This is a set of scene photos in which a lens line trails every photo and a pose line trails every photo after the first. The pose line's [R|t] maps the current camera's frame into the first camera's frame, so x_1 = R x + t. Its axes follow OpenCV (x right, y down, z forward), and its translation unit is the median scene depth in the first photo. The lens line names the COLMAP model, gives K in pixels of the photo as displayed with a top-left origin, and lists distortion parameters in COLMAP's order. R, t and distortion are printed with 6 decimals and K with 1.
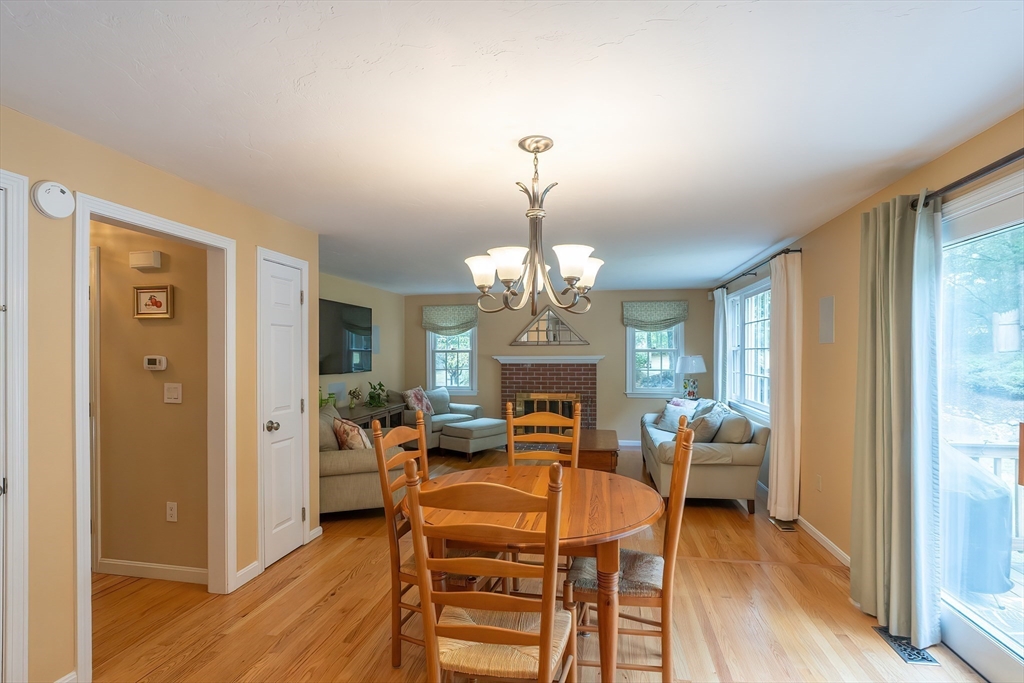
lens RADIAL K [[492.6, 0, 516.4], [0, 492.6, 354.8], [0, 0, 1]] dist [-0.015993, 0.001481]
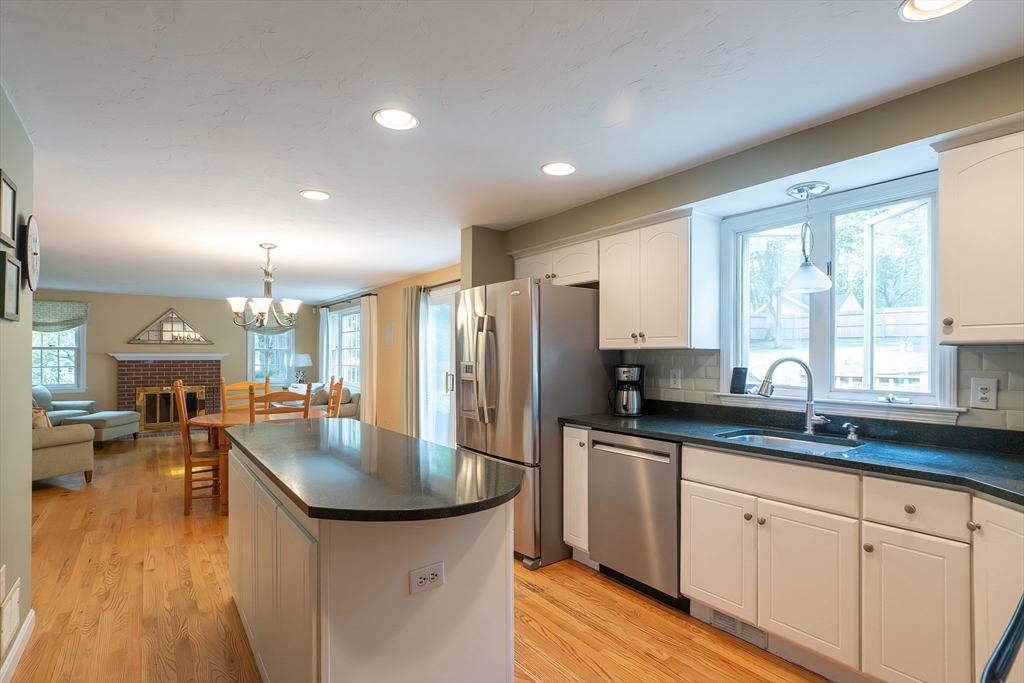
lens RADIAL K [[492.6, 0, 516.4], [0, 492.6, 354.8], [0, 0, 1]] dist [-0.015993, 0.001481]
pose [[0.680874, 0.005642, 0.732379, -0.221824], [-0.000456, 0.999973, -0.007280, 0.013318], [-0.732401, 0.004622, 0.680858, -0.344195]]
